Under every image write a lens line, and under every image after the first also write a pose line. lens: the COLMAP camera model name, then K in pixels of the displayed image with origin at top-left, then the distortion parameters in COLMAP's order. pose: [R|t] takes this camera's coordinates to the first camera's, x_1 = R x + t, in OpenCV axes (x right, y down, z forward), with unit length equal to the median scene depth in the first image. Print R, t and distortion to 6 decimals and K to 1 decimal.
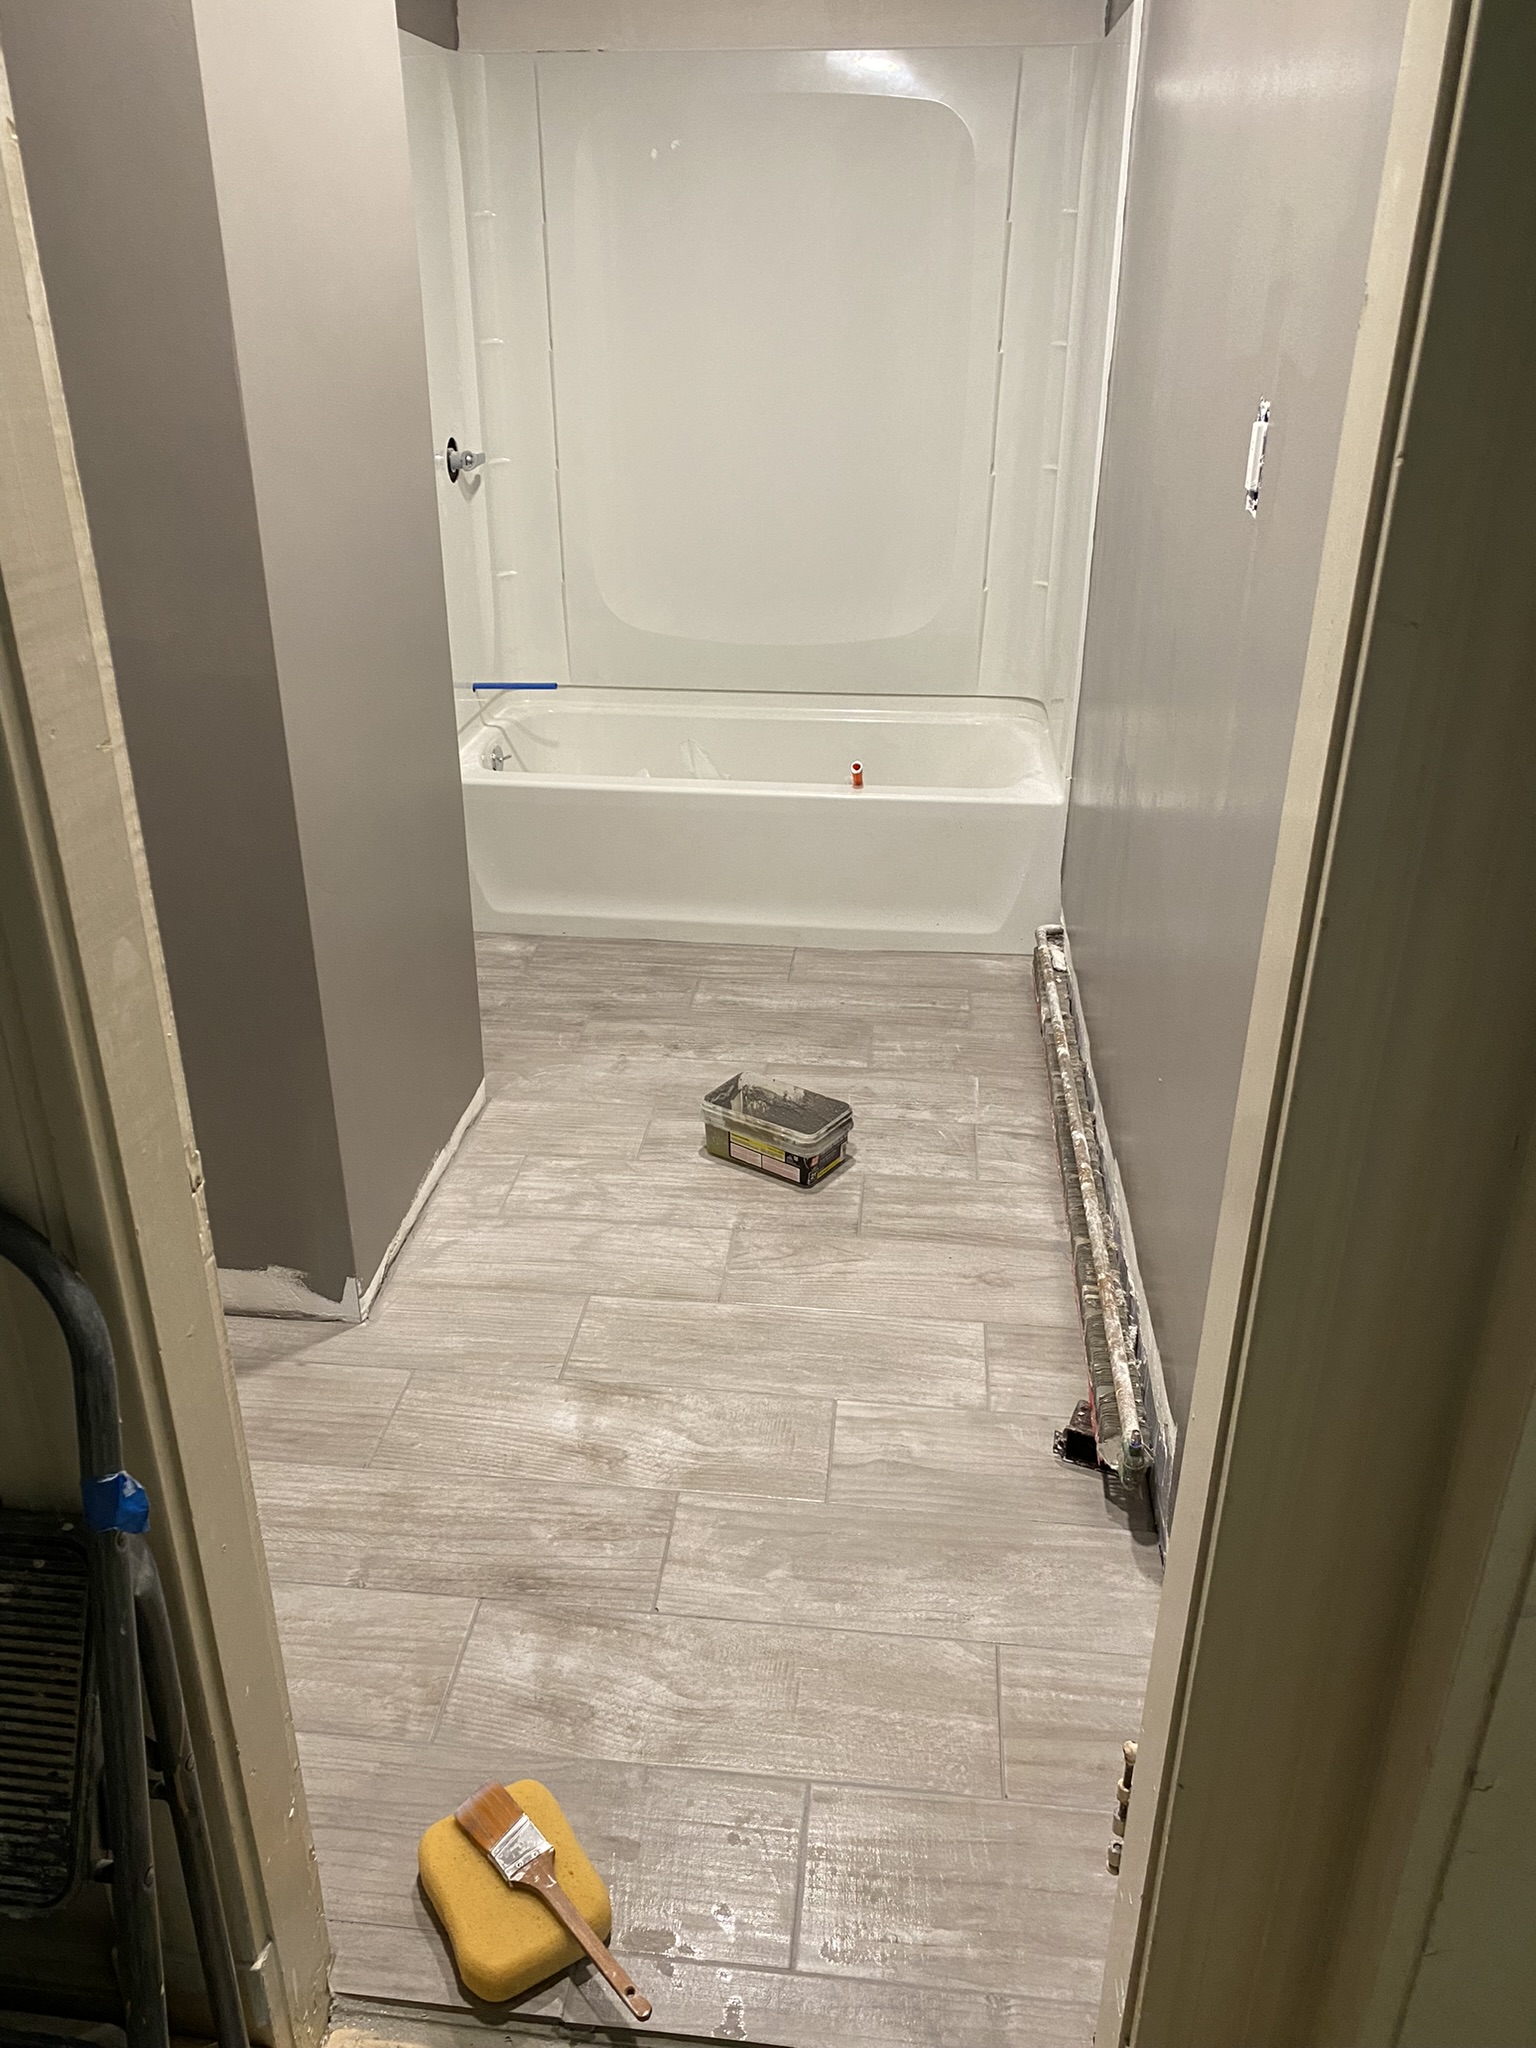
lens RADIAL K [[1558.7, 0, 757.7], [0, 1558.7, 1014.4], [0, 0, 1]] dist [0.104803, -0.156210]
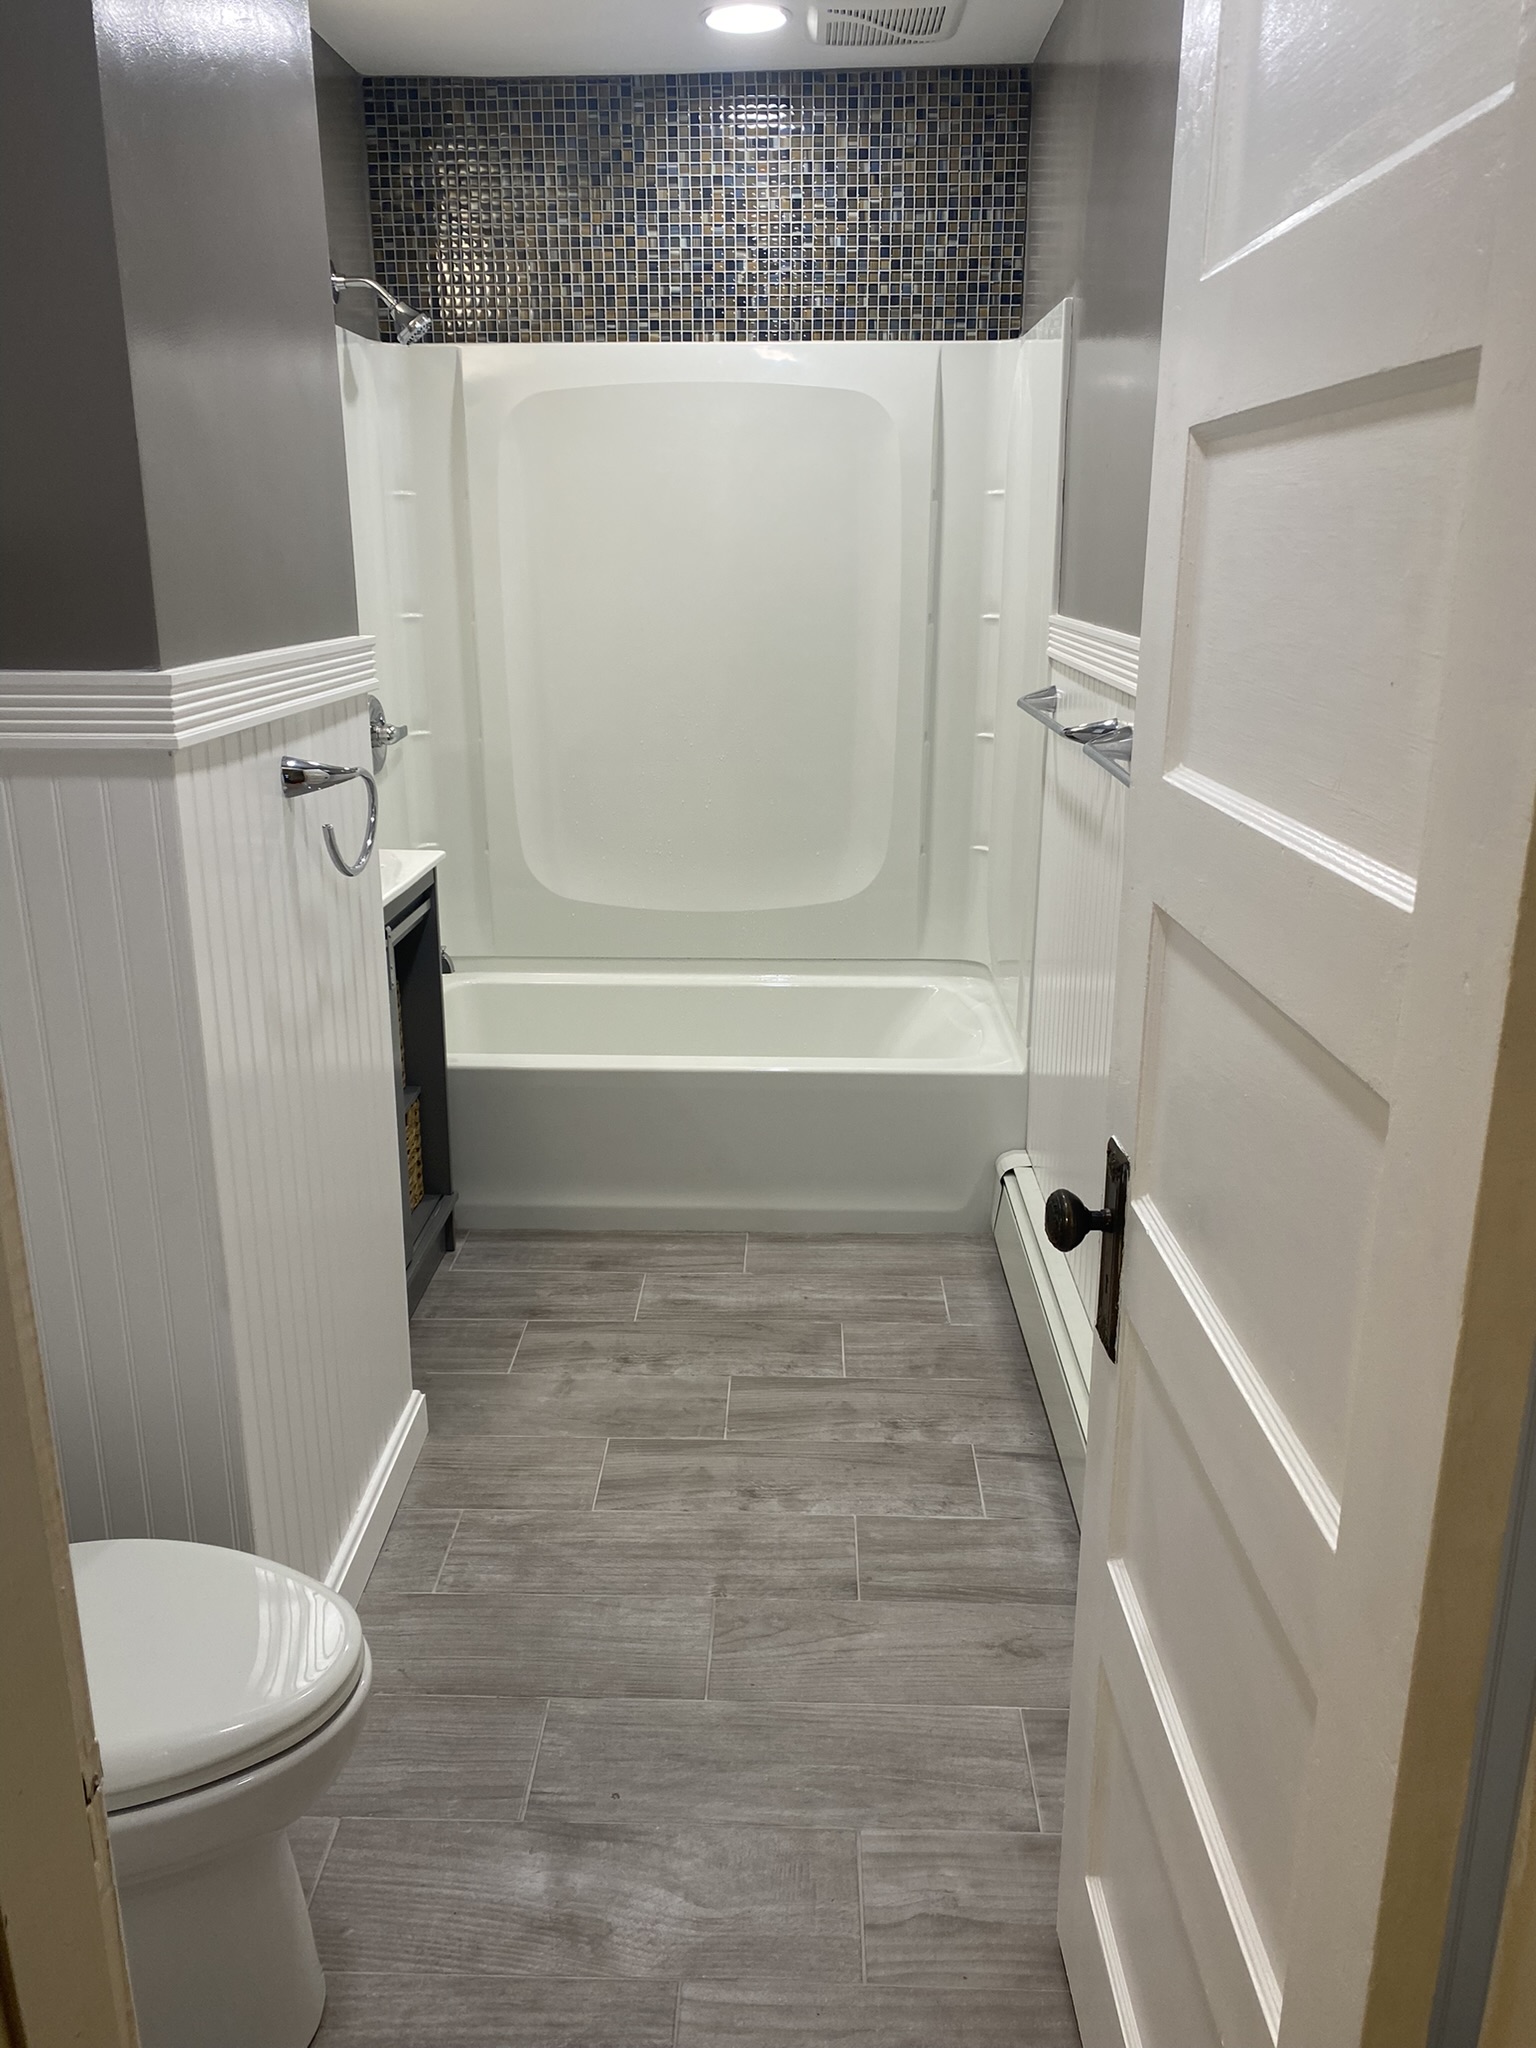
lens RADIAL K [[1567.7, 0, 766.7], [0, 1567.7, 1008.6], [0, 0, 1]] dist [0.013949, 0.004167]
pose [[0.996918, -0.024629, 0.074485, -0.048237], [0.035649, 0.987976, -0.150443, -0.057319], [-0.069884, 0.152635, 0.985809, 0.113051]]
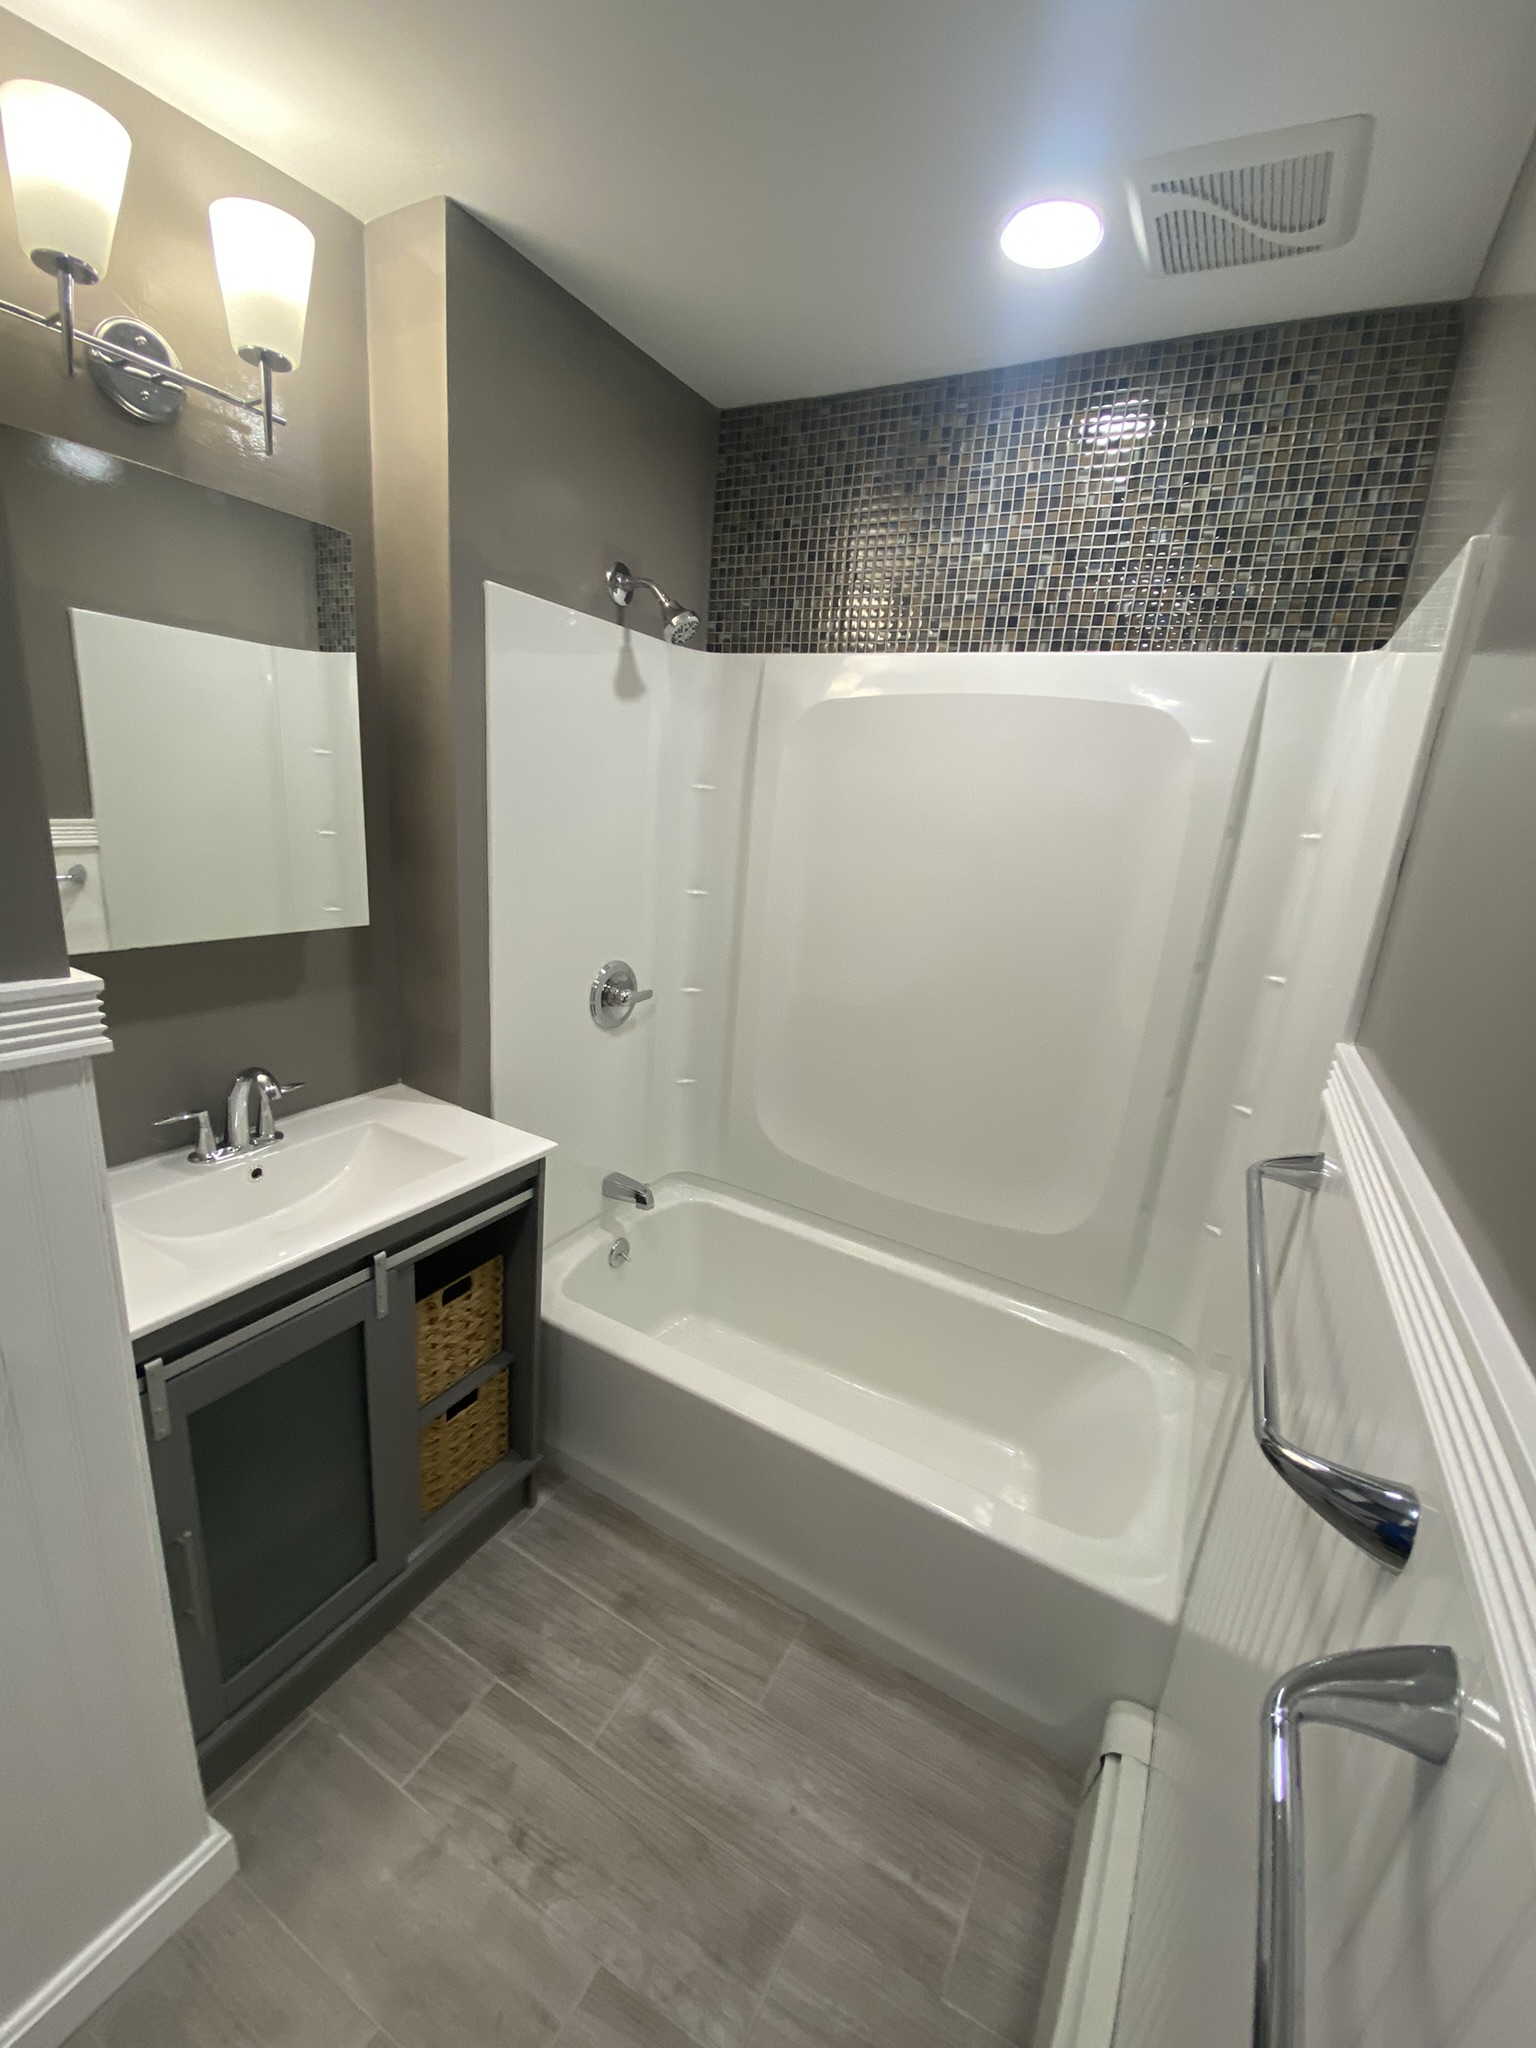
lens RADIAL K [[836.2, 0, 768.0], [0, 836.2, 1024.0], [0, 0, 1]] dist [0.015947, -0.018536]
pose [[0.917834, 0.178312, -0.354663, 0.173266], [-0.242718, 0.959055, -0.145951, -0.444375], [0.314117, 0.220042, 0.923532, 0.835093]]
